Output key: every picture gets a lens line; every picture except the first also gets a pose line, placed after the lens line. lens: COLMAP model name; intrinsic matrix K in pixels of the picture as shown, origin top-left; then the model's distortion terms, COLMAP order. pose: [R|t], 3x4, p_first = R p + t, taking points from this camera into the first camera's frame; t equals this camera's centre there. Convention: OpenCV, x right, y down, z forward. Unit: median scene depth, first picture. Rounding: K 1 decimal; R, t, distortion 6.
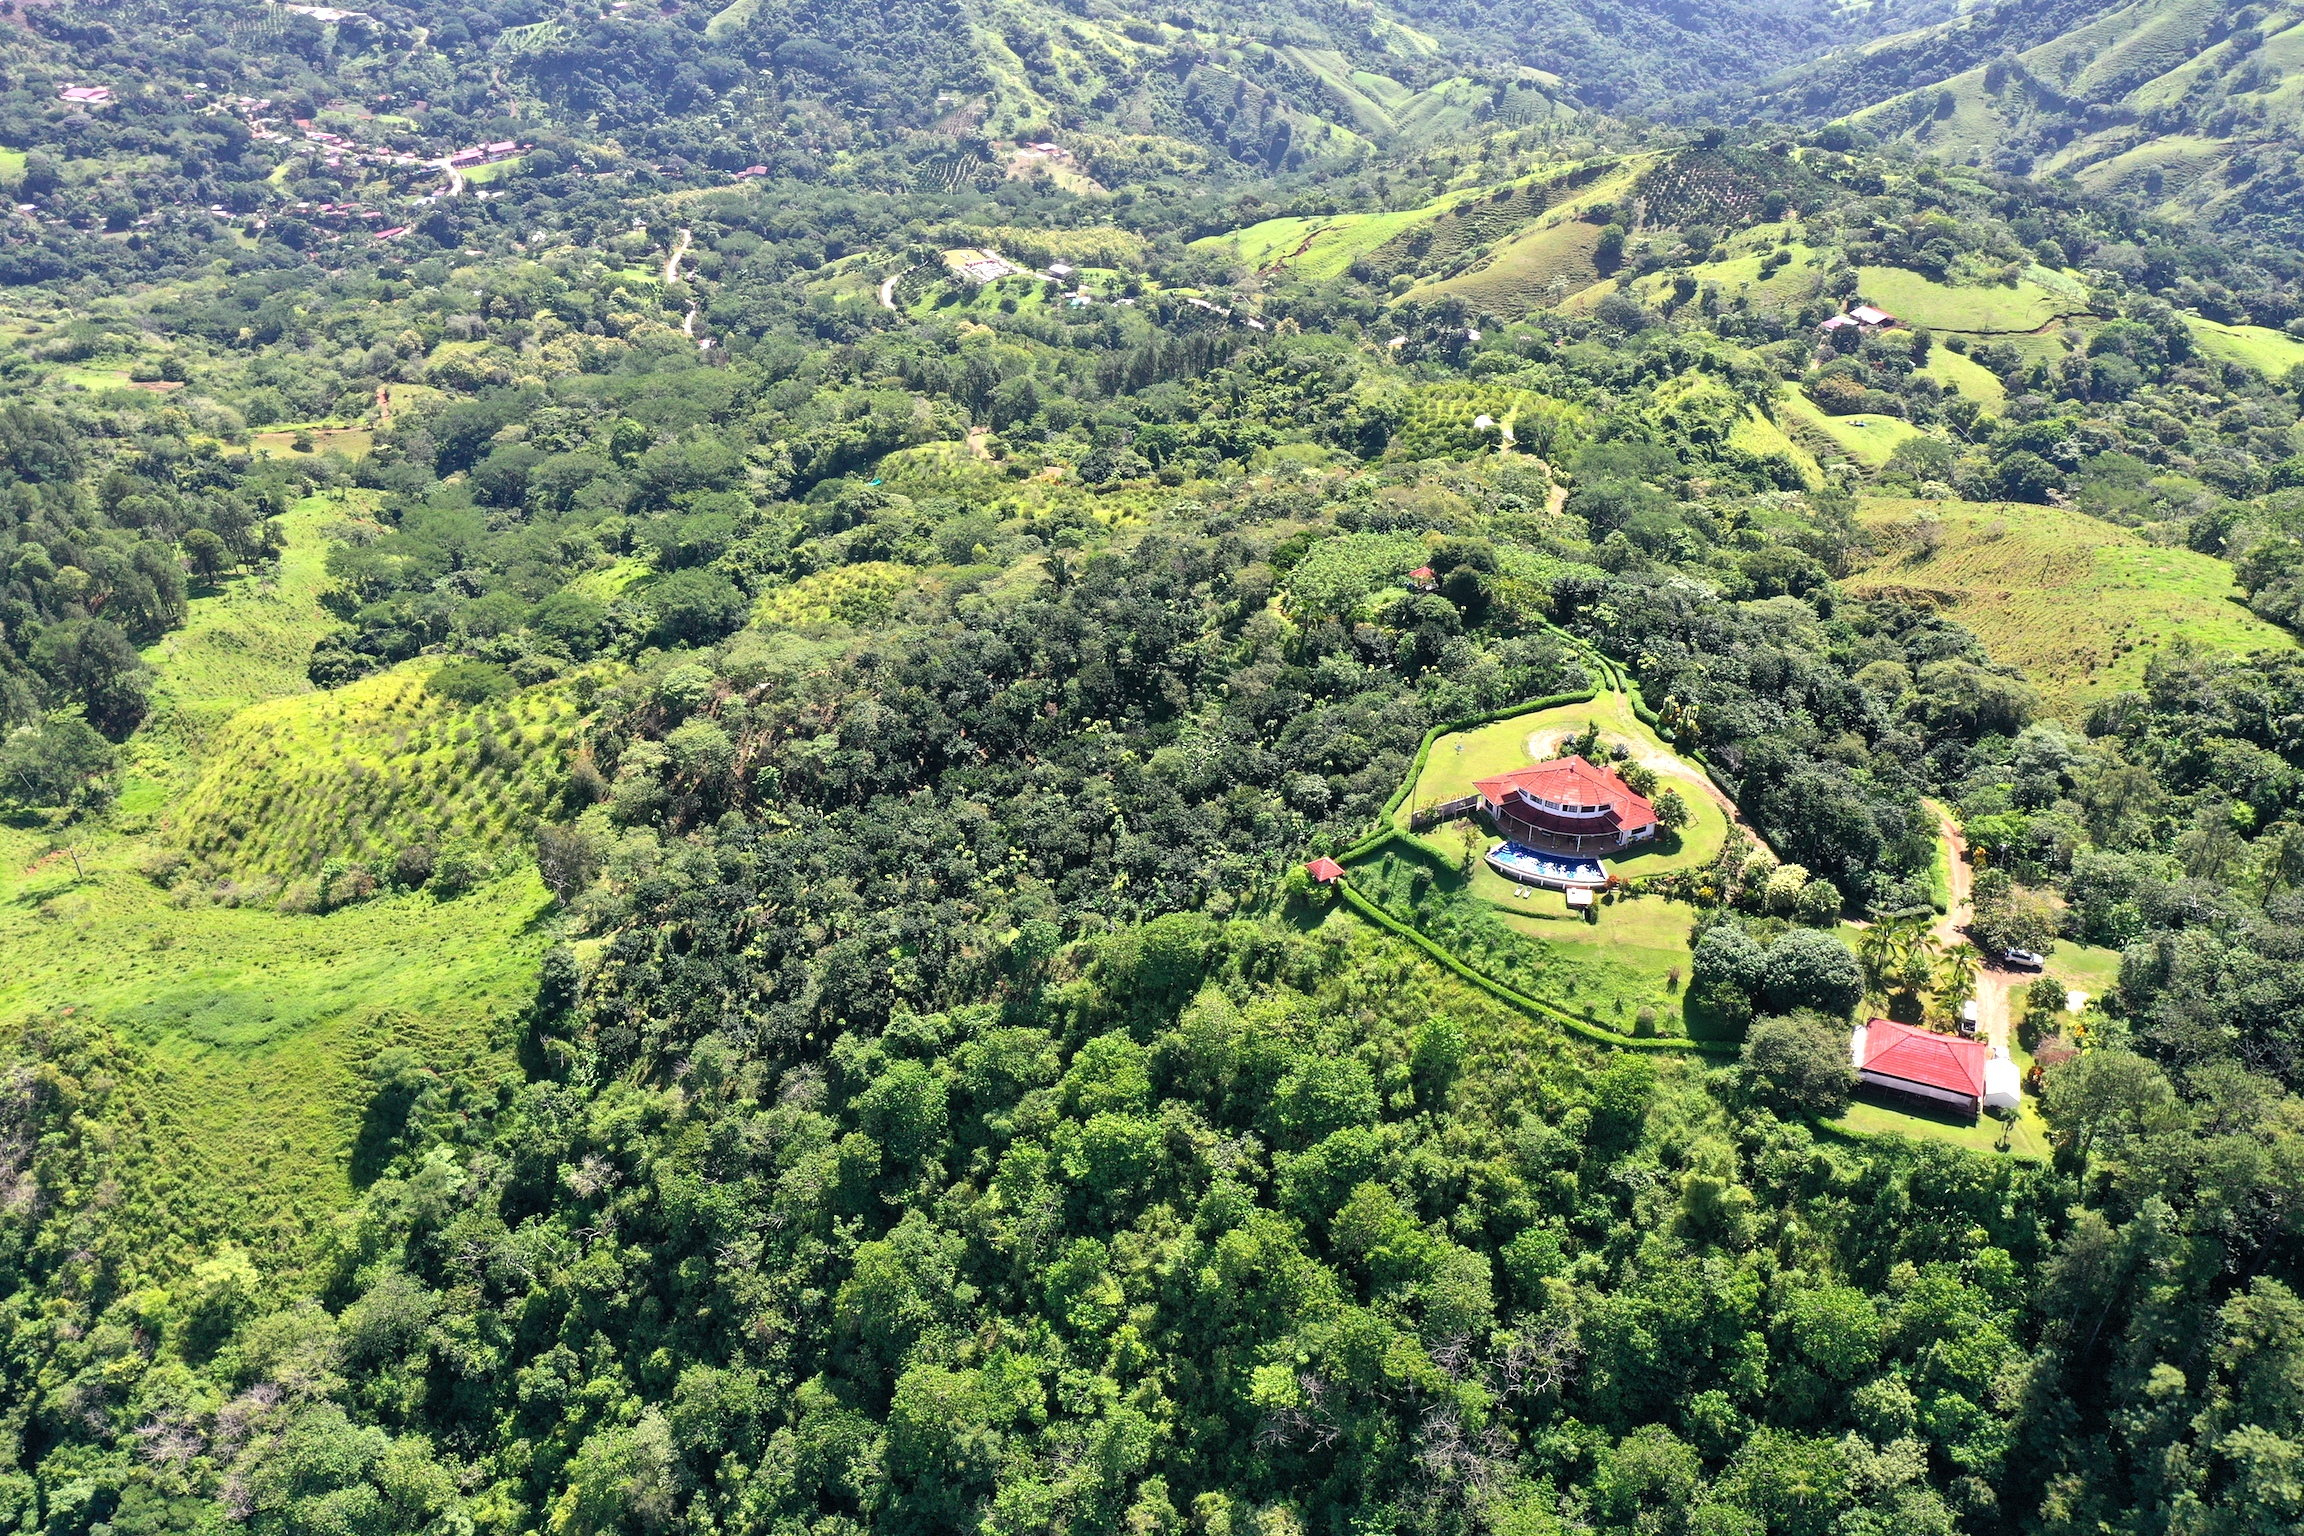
lens RADIAL K [[1821.0, 0, 1149.6], [0, 1821.0, 779.0], [0, 0, 1]] dist [0.008380, 0.002142]
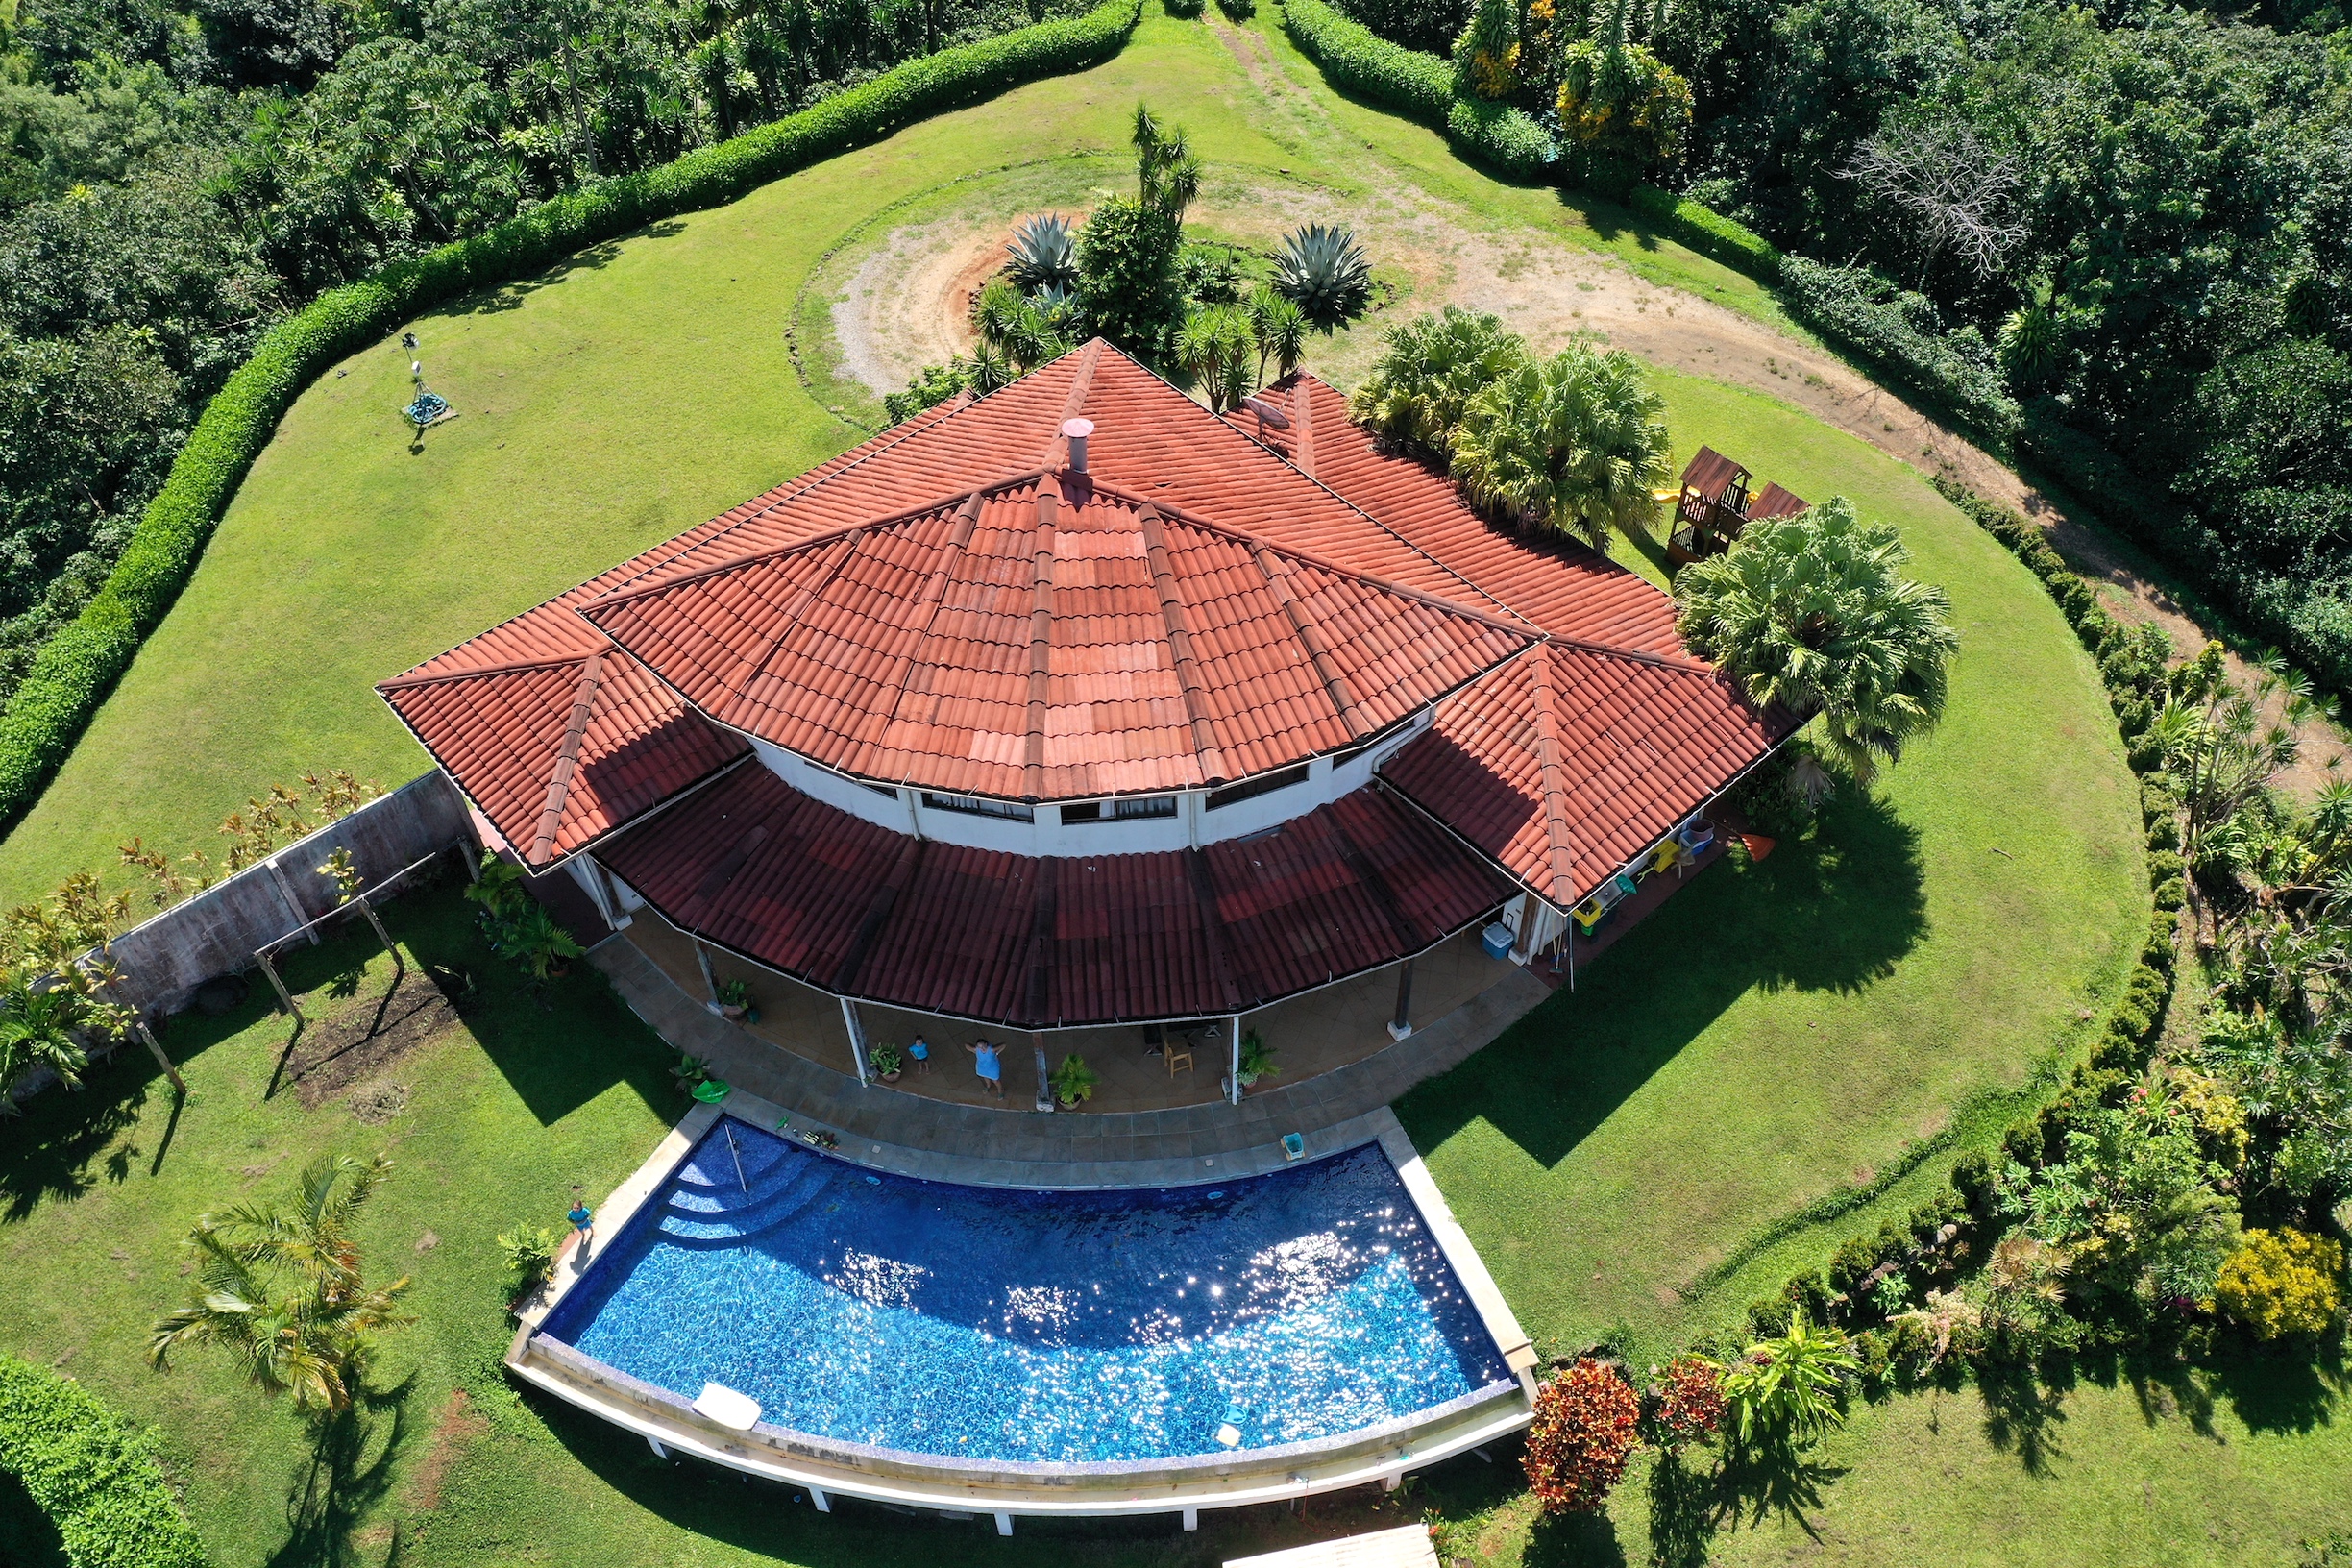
lens RADIAL K [[1833.7, 0, 1176.0], [0, 1833.7, 784.0], [0, 0, 1]] dist [0.025818, 0.002483]
pose [[0.950852, -0.227265, 0.210312, 0.186829], [0.175281, 0.954954, 0.239458, -0.012486], [-0.255259, -0.190825, 0.947855, 0.789064]]
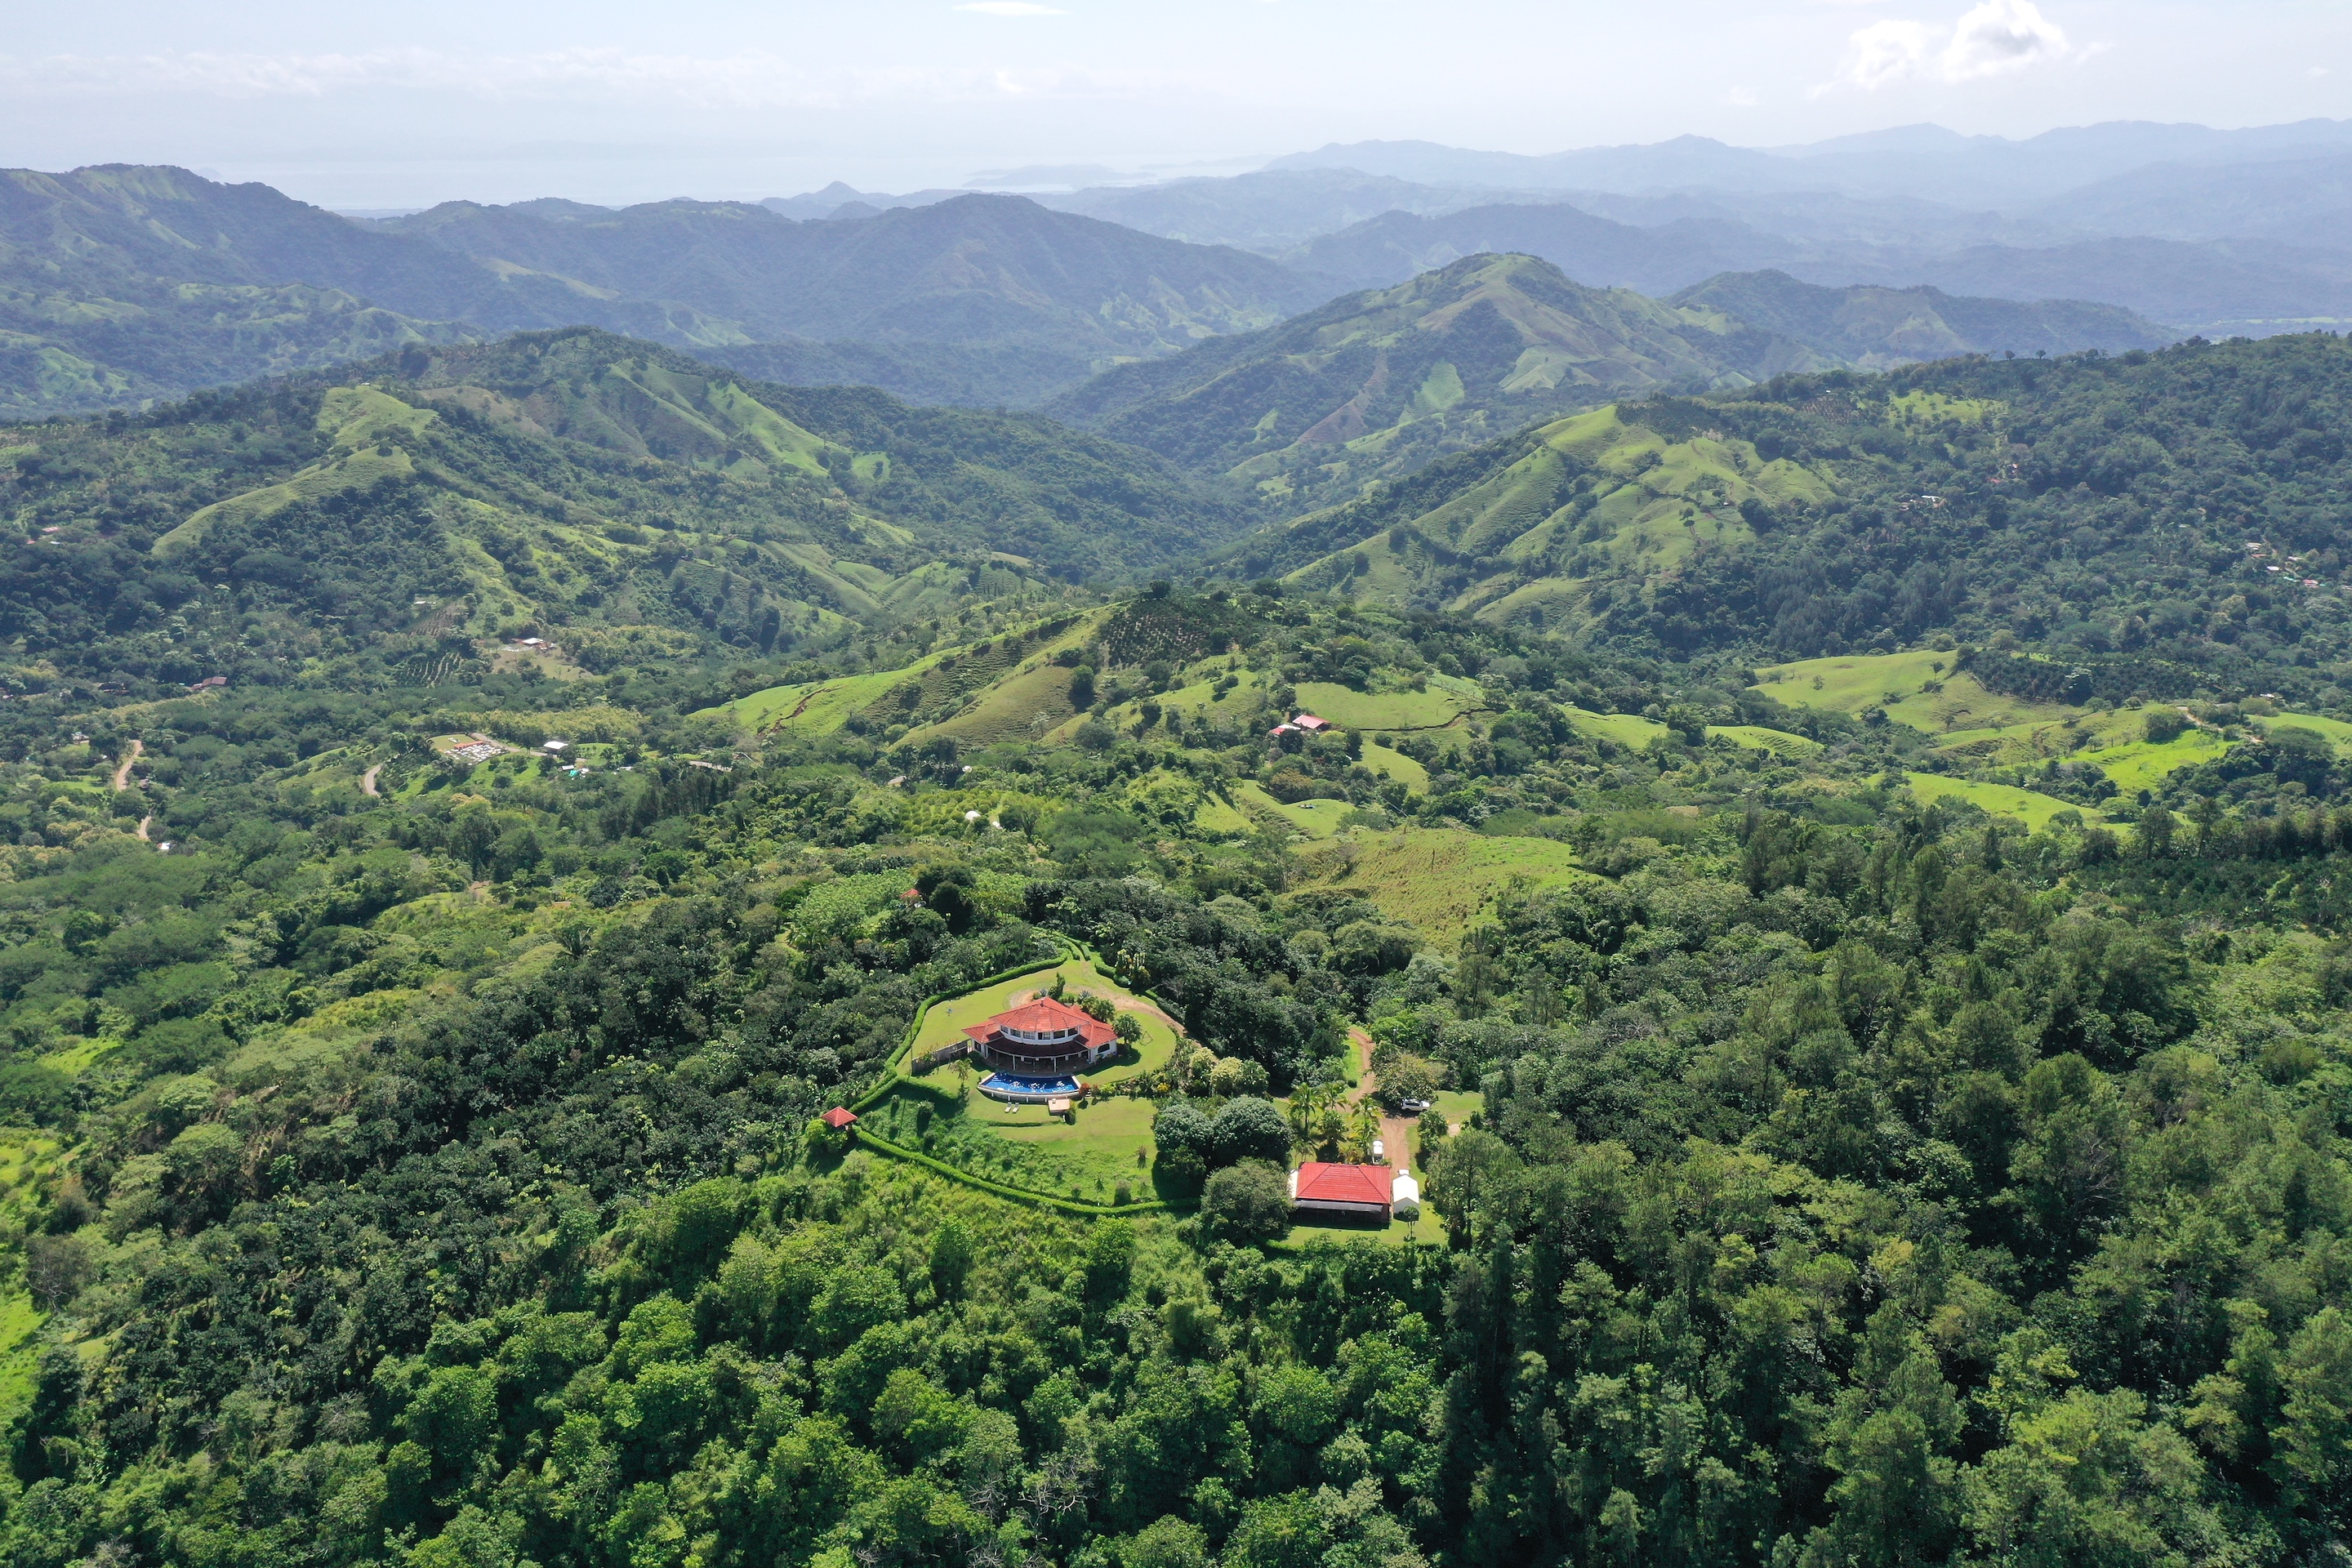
lens RADIAL K [[1871.9, 0, 1176.0], [0, 1871.9, 784.0], [0, 0, 1]] dist [0.018361, -0.013244]
pose [[0.960116, -0.077799, 0.268561, 0.000446], [0.143896, 0.961032, -0.236034, 0.140670], [-0.239732, 0.265265, 0.933897, -0.172298]]
